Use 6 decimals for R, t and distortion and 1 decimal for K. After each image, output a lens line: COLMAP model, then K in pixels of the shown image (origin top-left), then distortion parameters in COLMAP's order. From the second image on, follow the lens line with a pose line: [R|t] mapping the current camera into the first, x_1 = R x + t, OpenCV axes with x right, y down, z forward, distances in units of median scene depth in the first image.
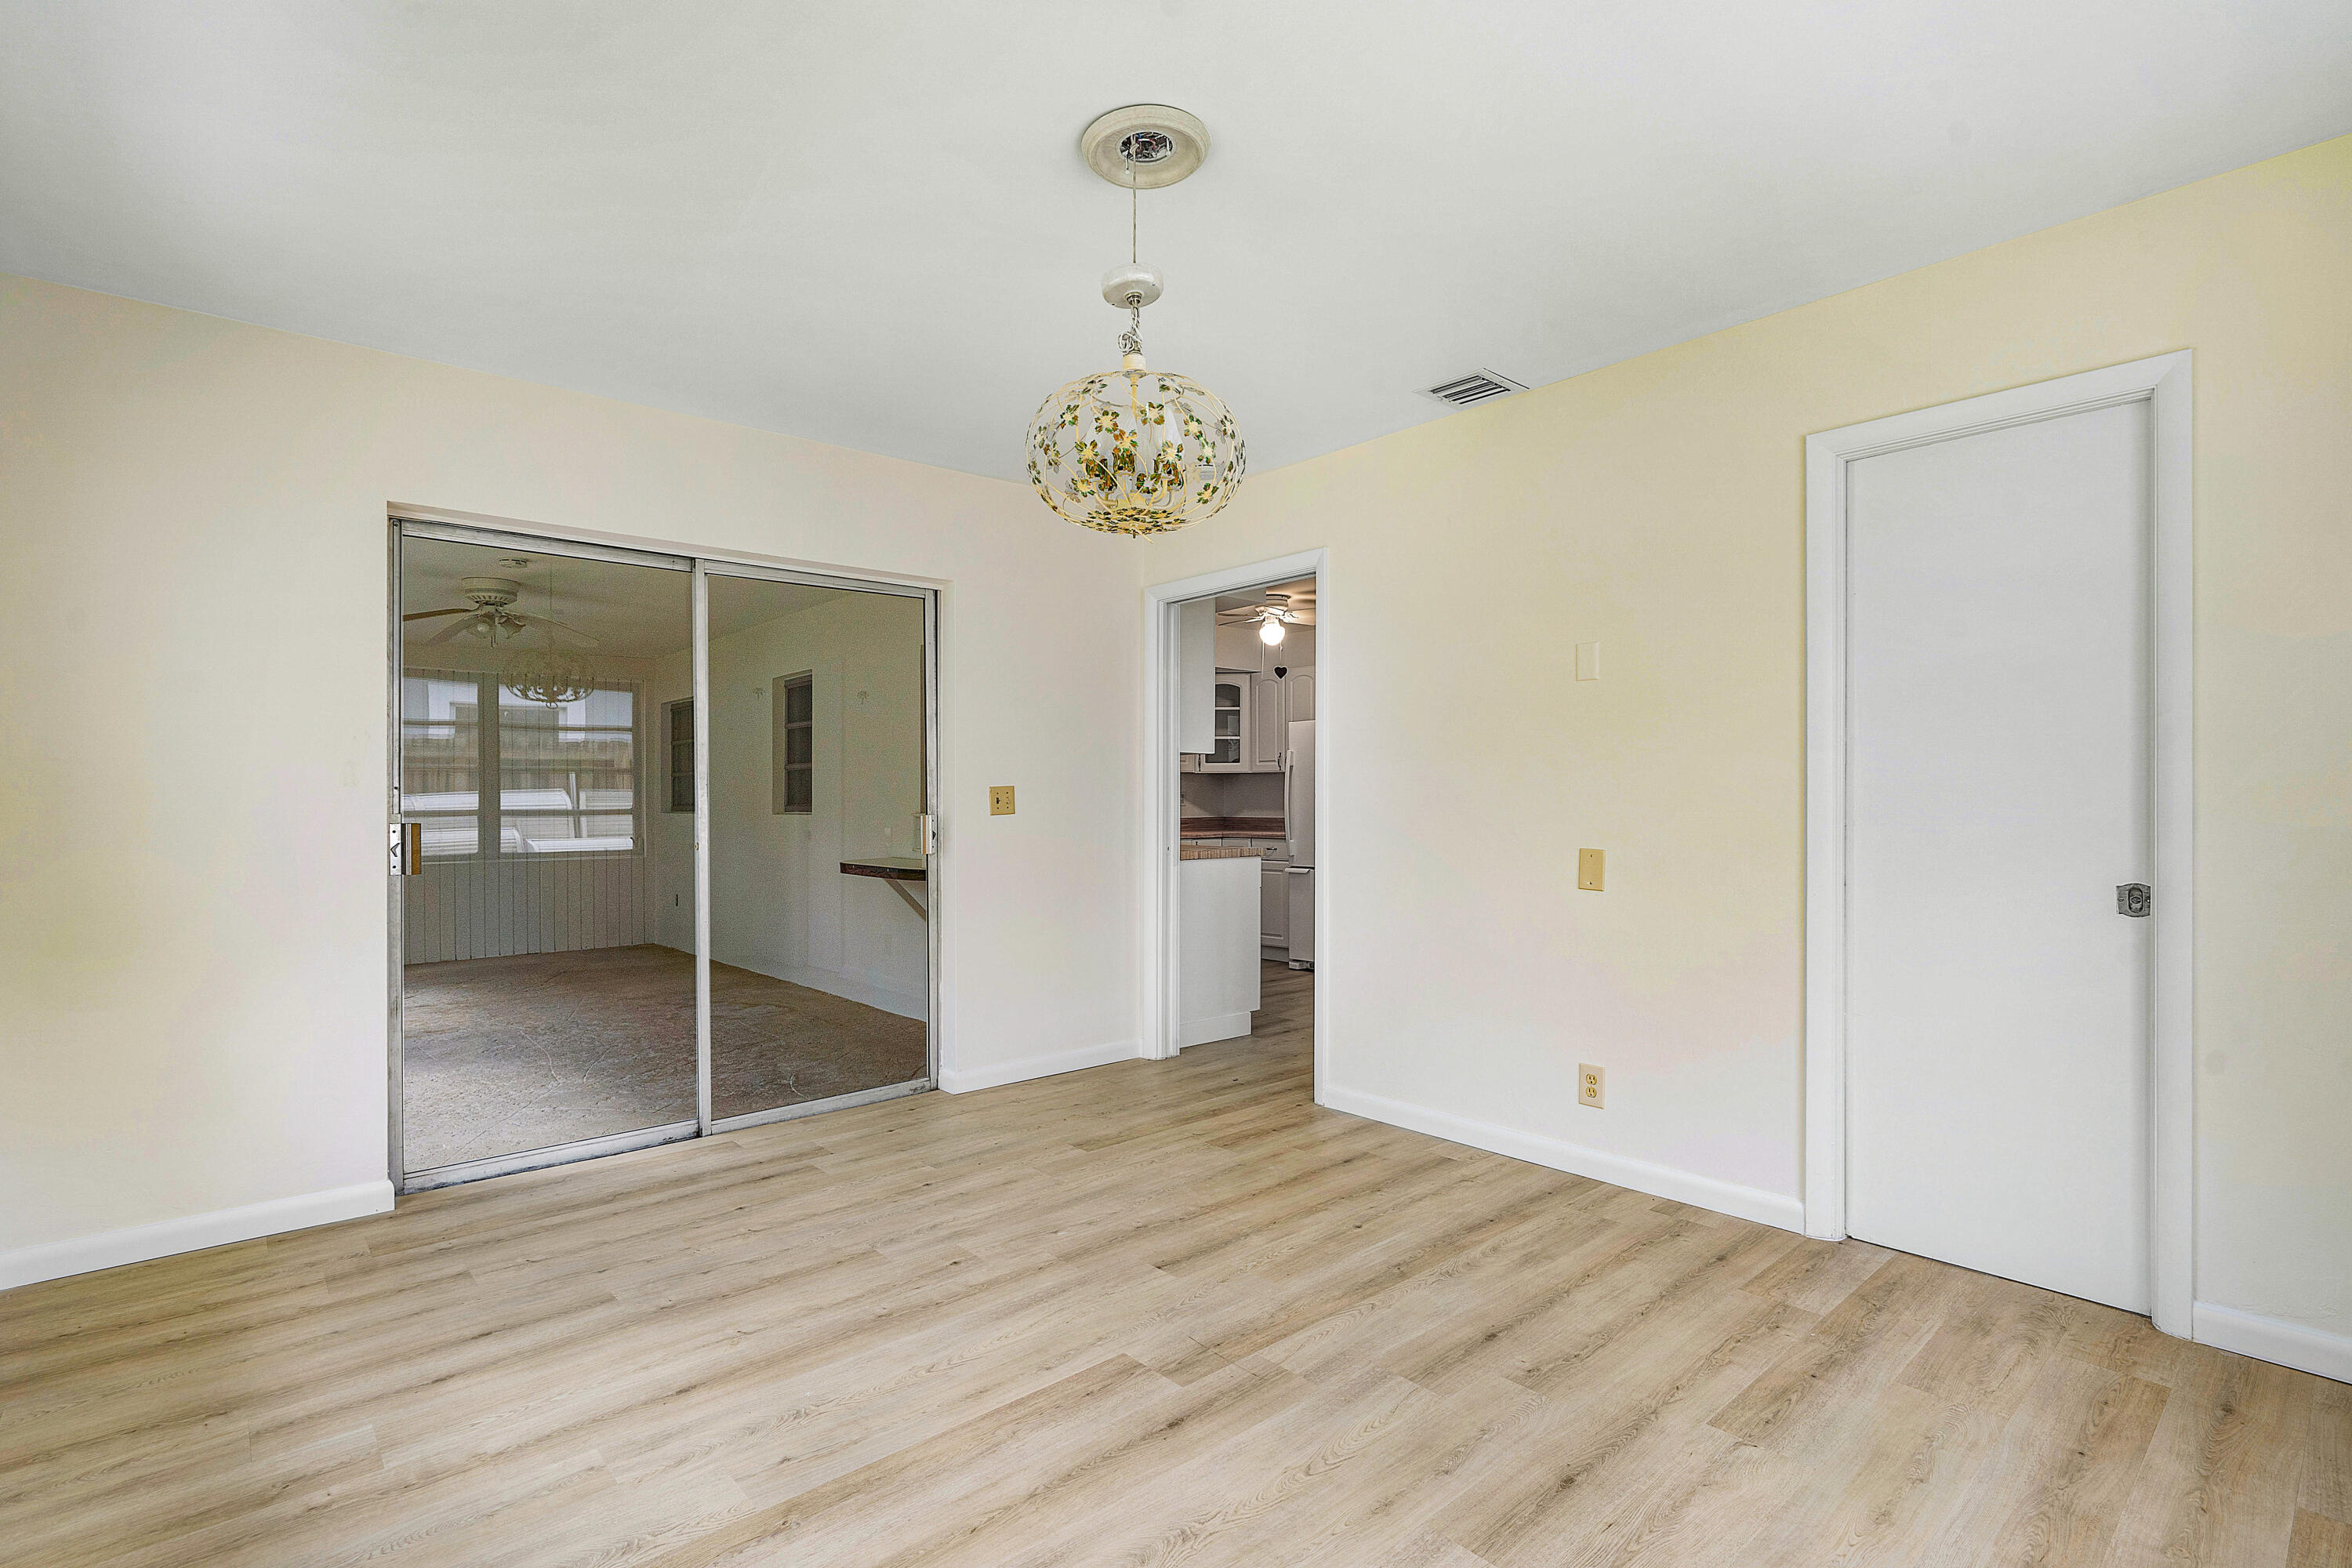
lens RADIAL K [[1123.6, 0, 1177.6], [0, 1123.6, 798.3], [0, 0, 1]] dist [-0.010072, 0.000476]
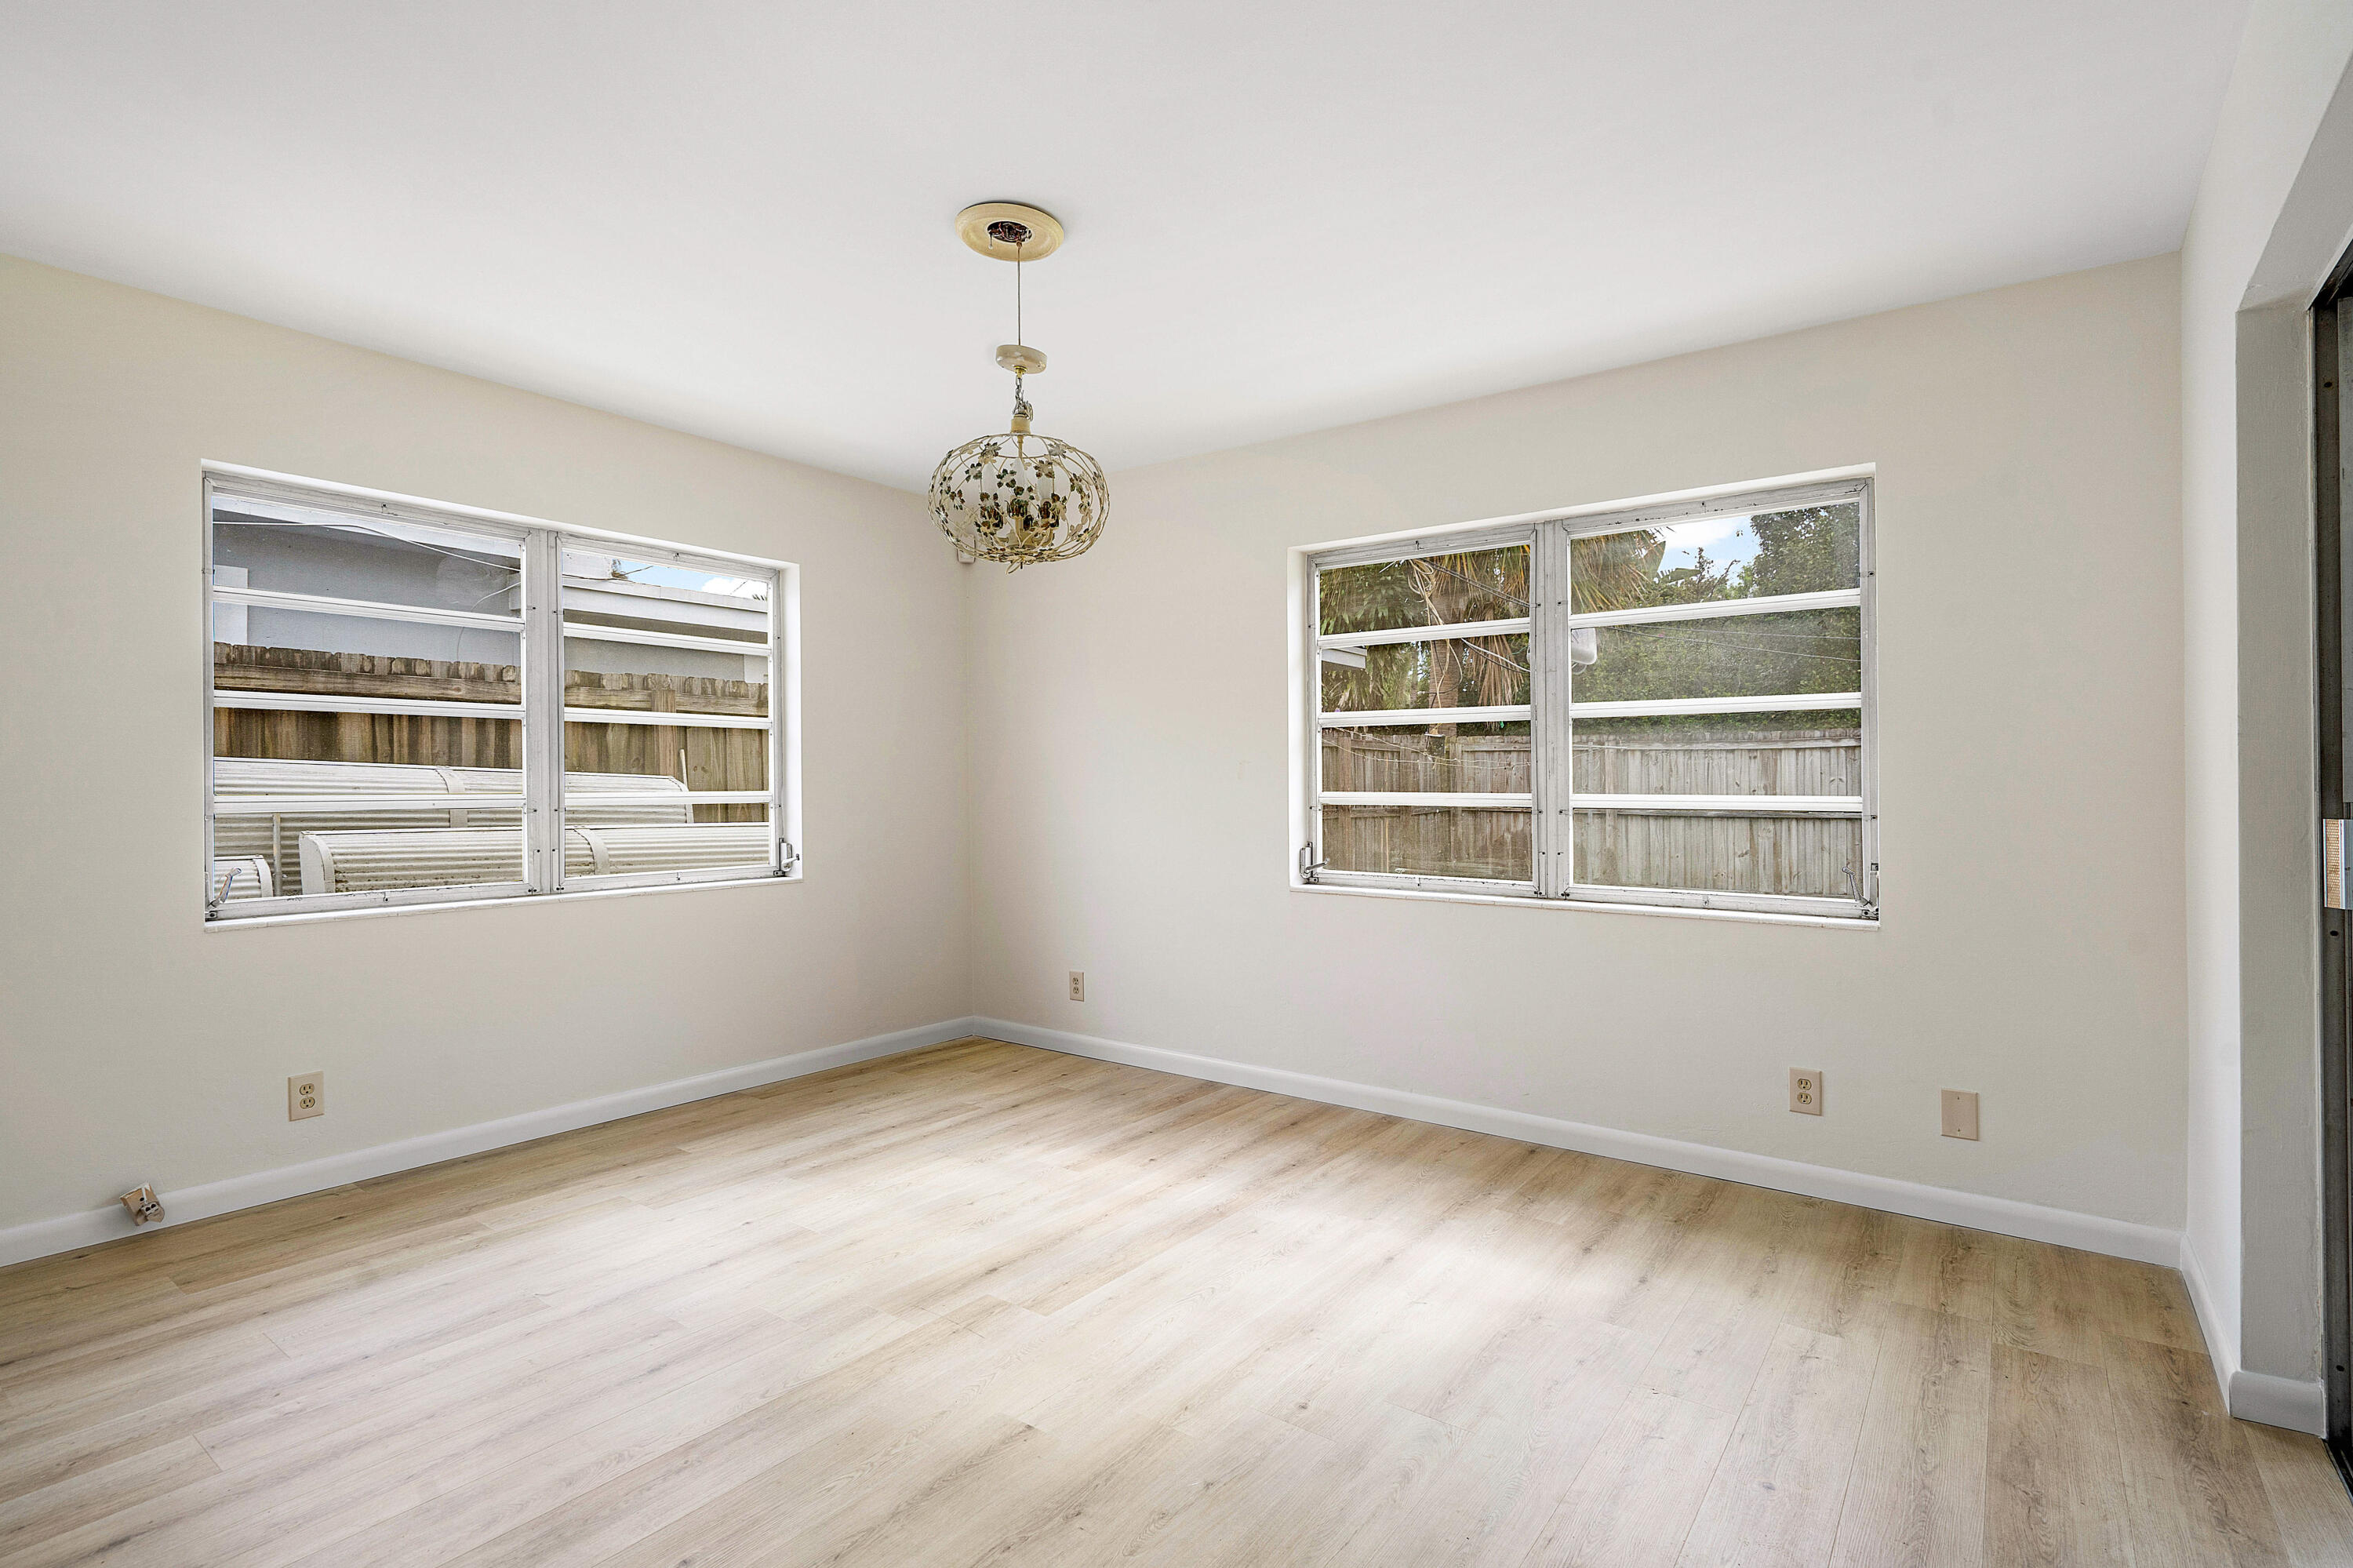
lens RADIAL K [[1124.1, 0, 1178.4], [0, 1124.1, 777.9], [0, 0, 1]] dist [-0.010072, 0.000476]
pose [[-0.980282, 0.003916, -0.197565, 0.036971], [0.005020, 0.999974, -0.005085, -0.005644], [0.197540, -0.005977, -0.980277, 2.107600]]
